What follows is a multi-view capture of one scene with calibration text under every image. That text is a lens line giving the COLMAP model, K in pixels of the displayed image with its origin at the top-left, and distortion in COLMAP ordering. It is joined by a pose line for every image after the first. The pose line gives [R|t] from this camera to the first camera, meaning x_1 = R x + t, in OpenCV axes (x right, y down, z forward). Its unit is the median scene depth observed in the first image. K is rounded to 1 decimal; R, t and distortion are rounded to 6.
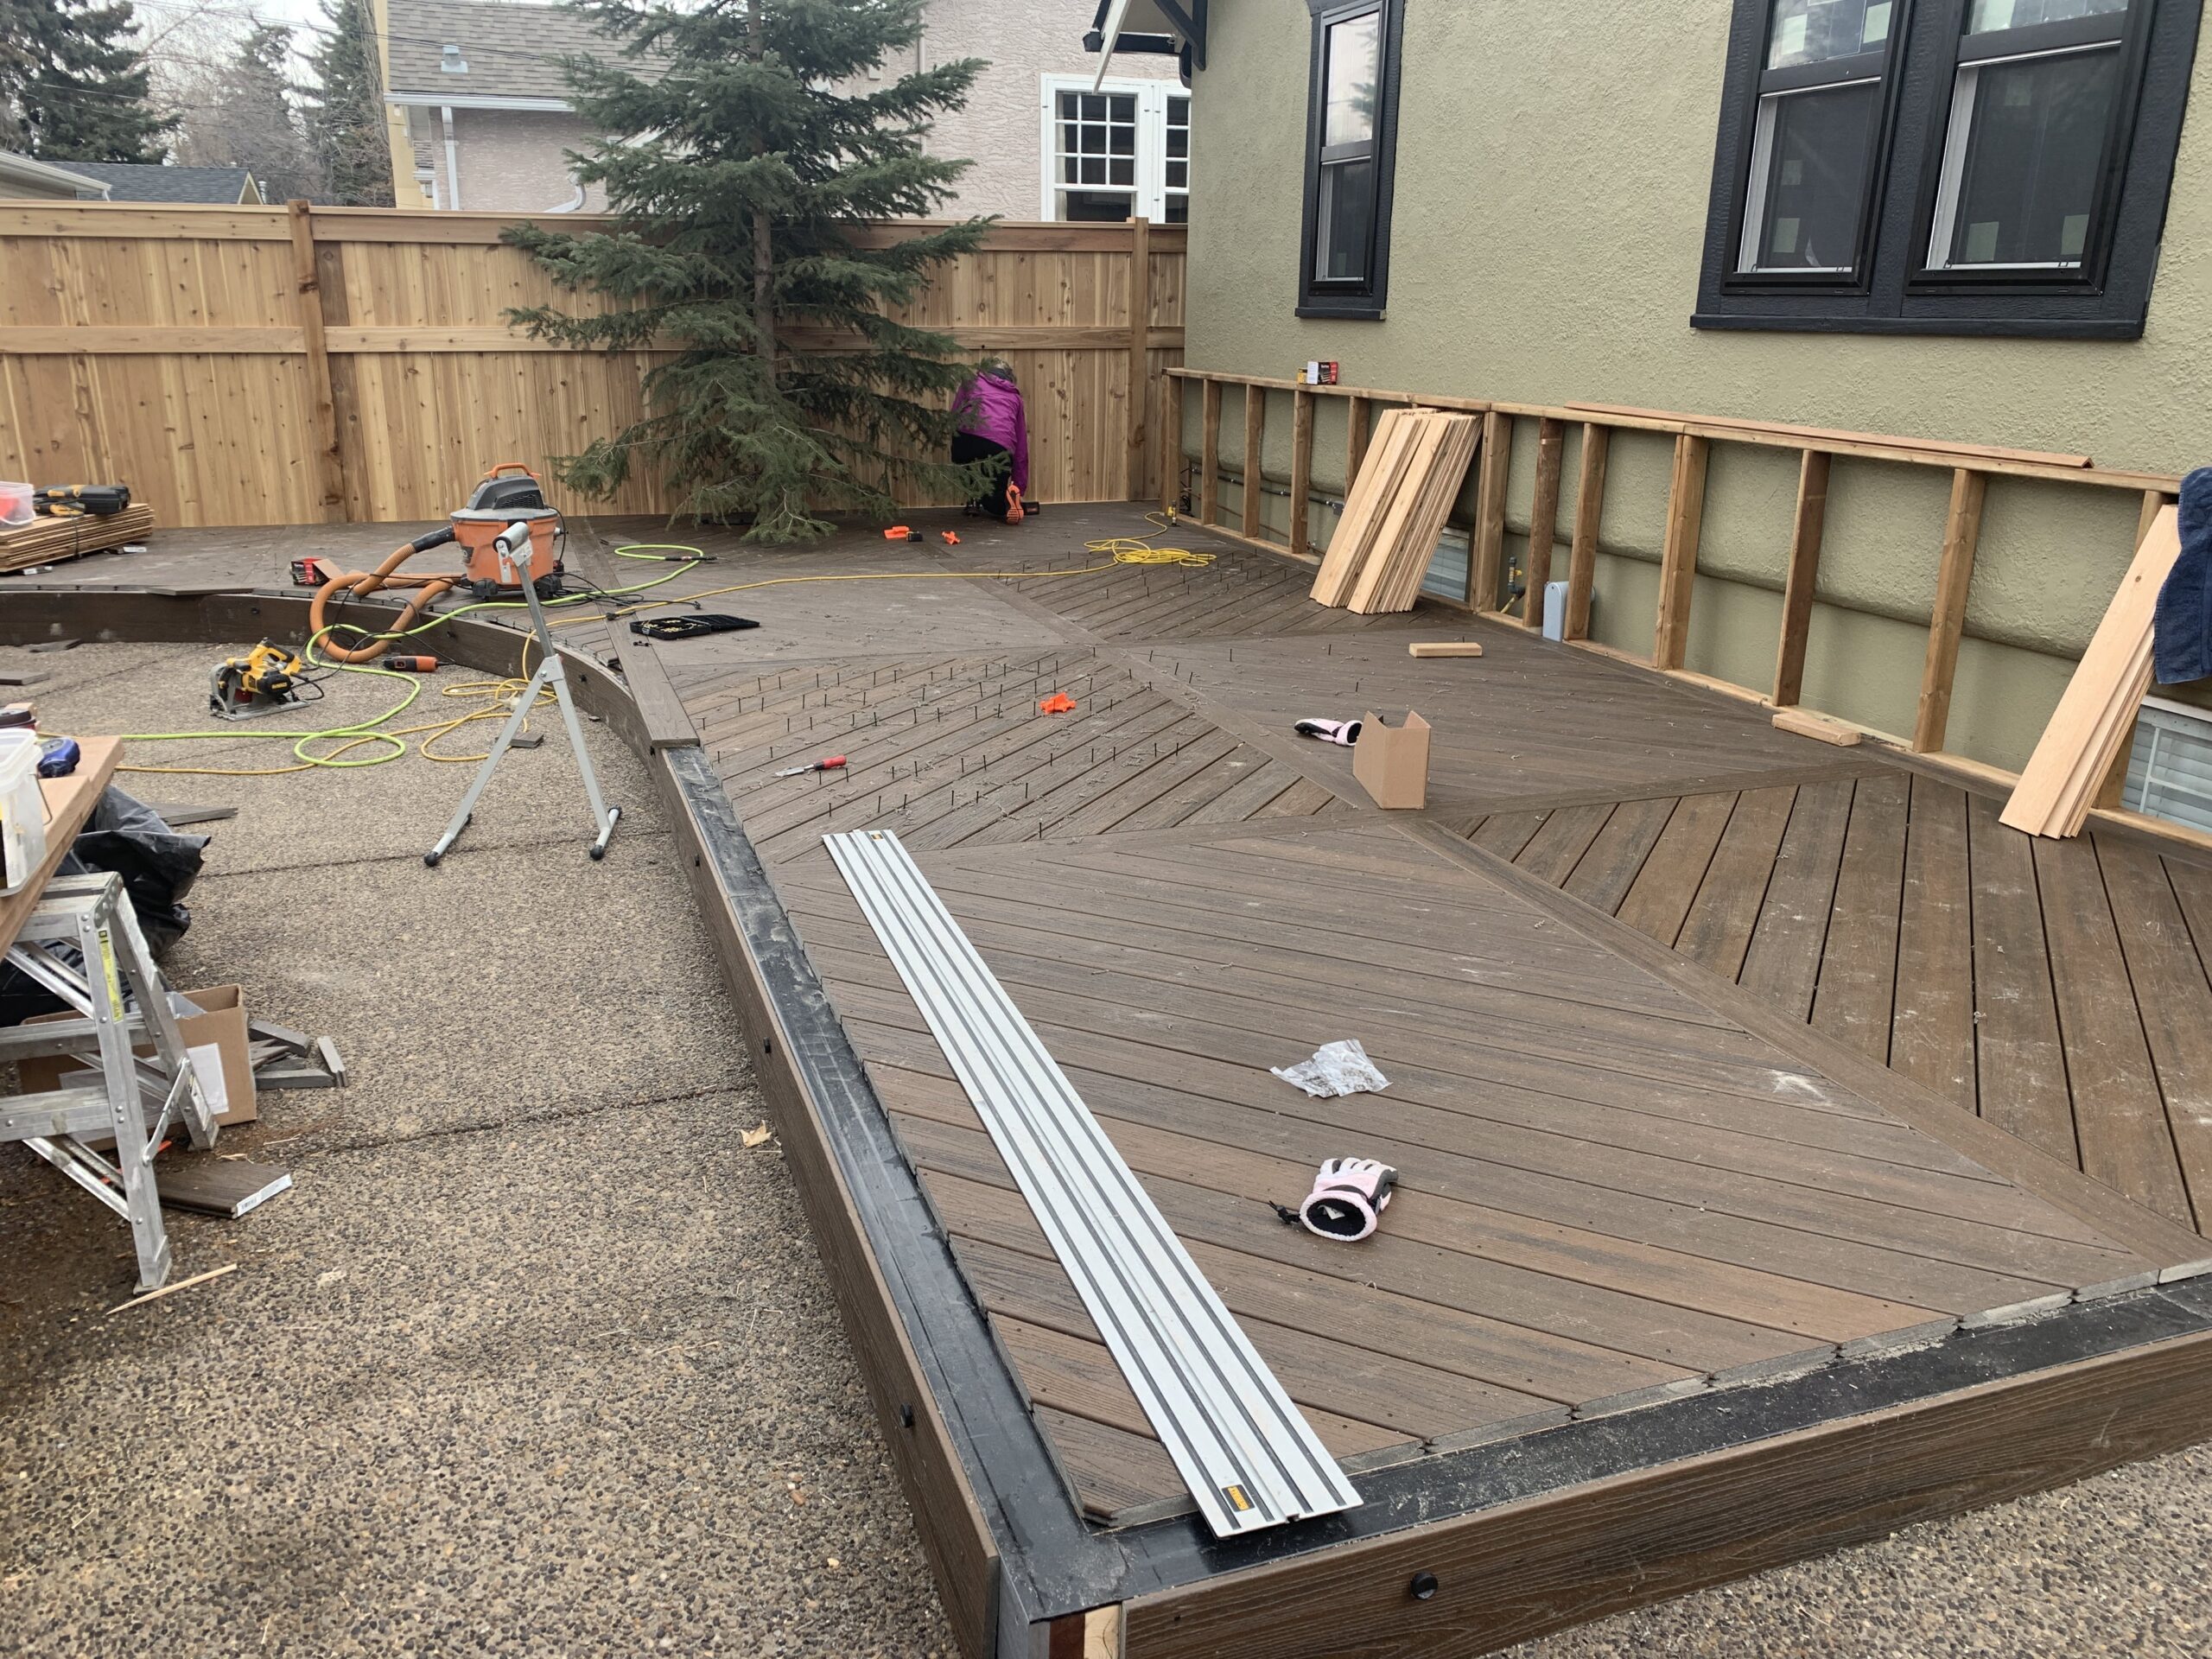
lens RADIAL K [[1695.7, 0, 1087.0], [0, 1695.7, 825.6], [0, 0, 1]] dist [0.023331, -0.023370]
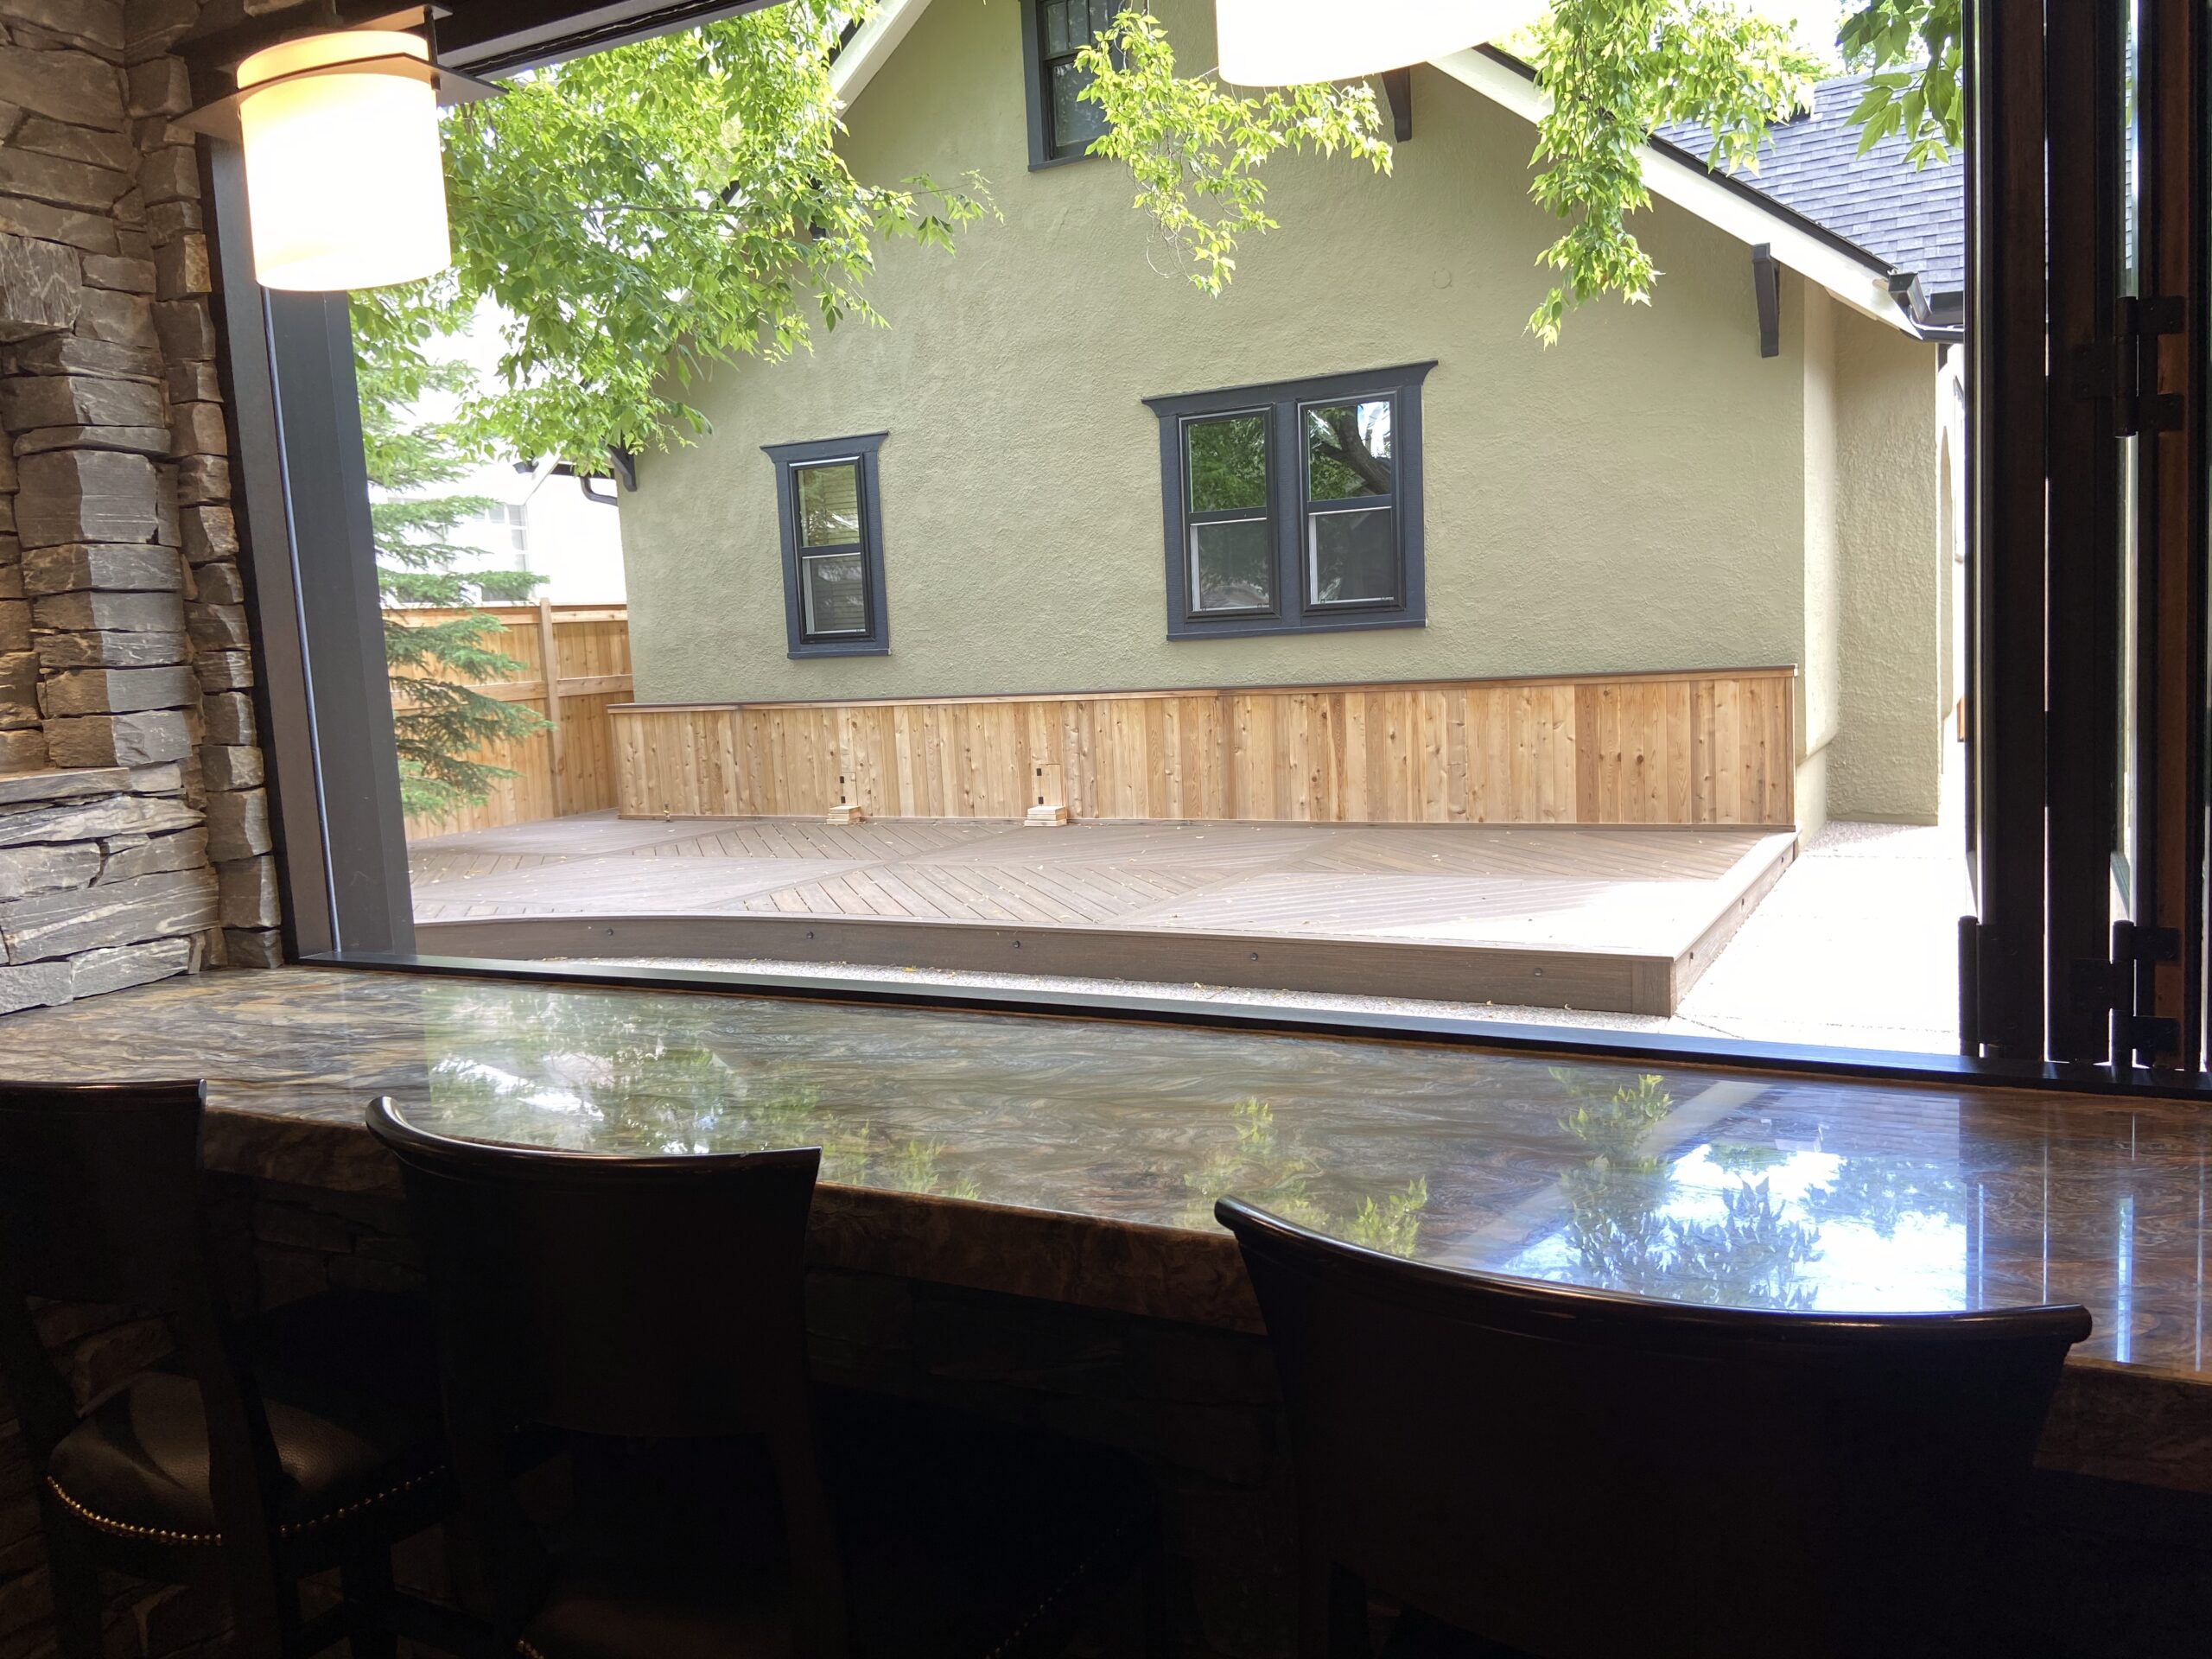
lens RADIAL K [[1671.4, 0, 1127.6], [0, 1671.4, 797.5], [0, 0, 1]] dist [0.102784, -0.085476]
pose [[0.738124, -0.102387, 0.666850, -0.595526], [0.249040, 0.959962, -0.128267, 0.060664], [-0.627018, 0.260749, 0.734070, -0.171938]]
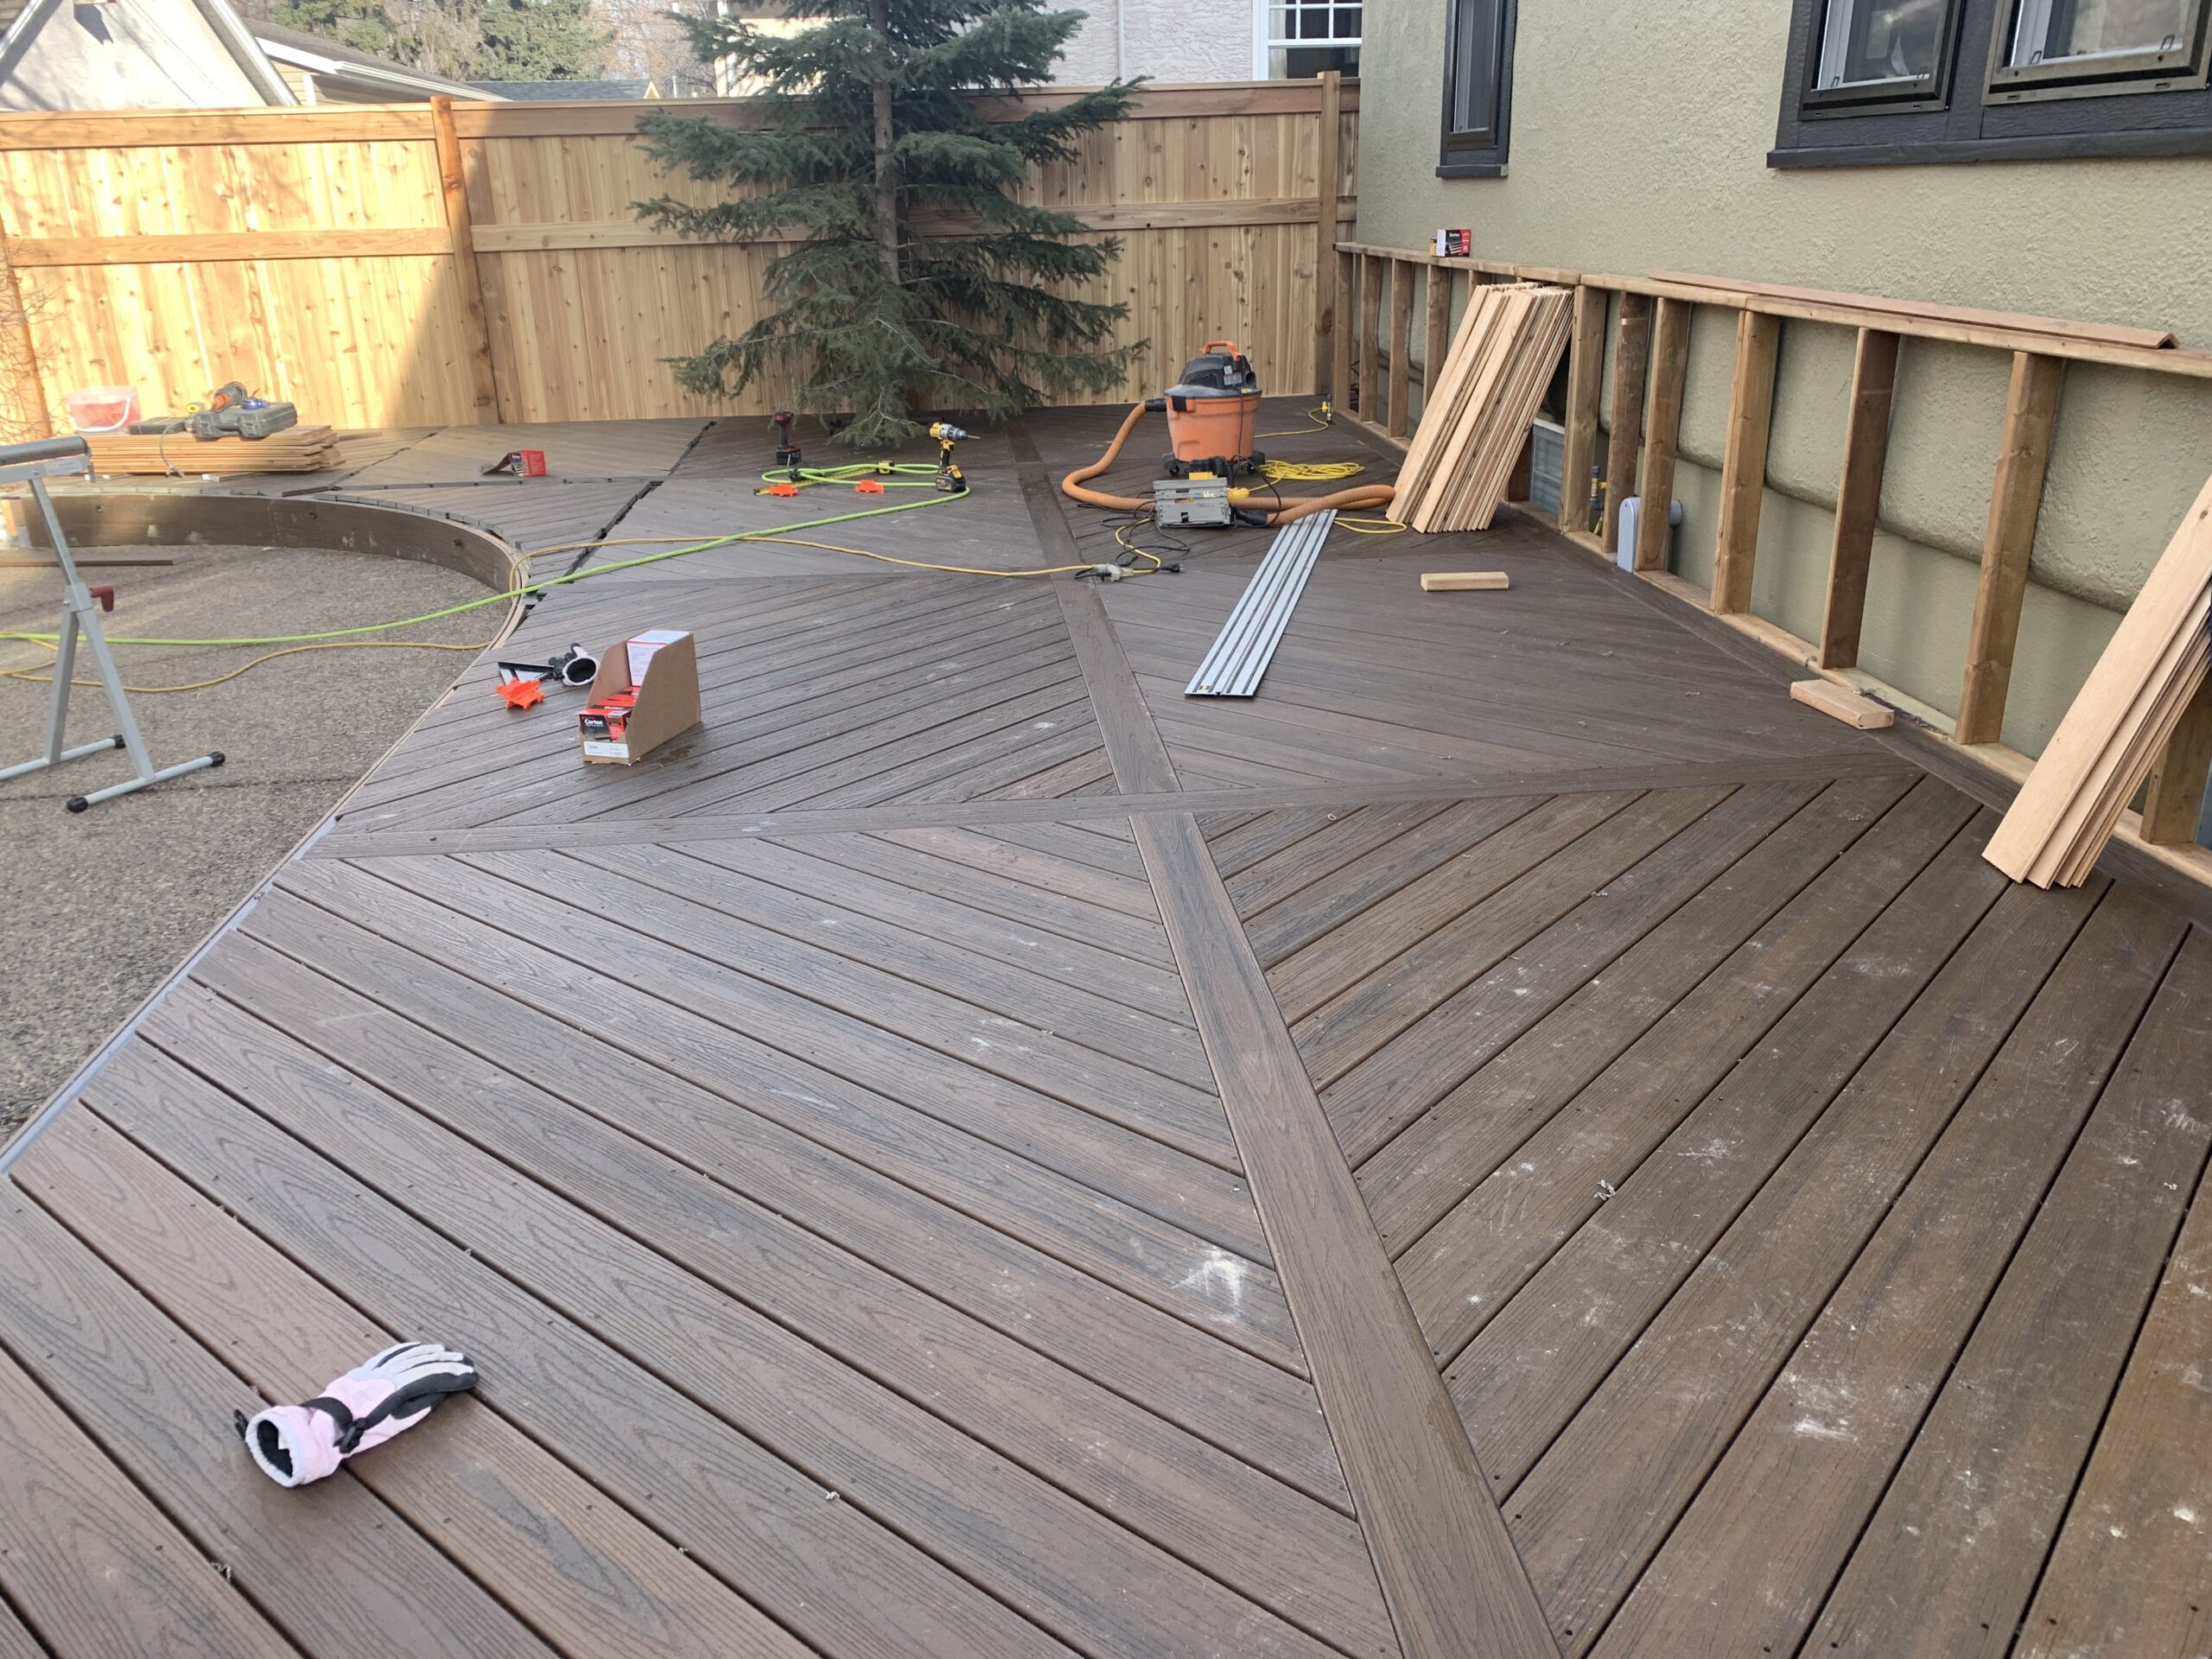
lens RADIAL K [[1695.7, 0, 1087.8], [0, 1695.7, 810.7], [0, 0, 1]] dist [0.023331, -0.023370]
pose [[0.969446, 0.051557, -0.239824, 0.168835], [-0.038870, 0.997598, 0.057335, -0.023188], [0.242204, -0.046261, 0.969122, 0.109781]]
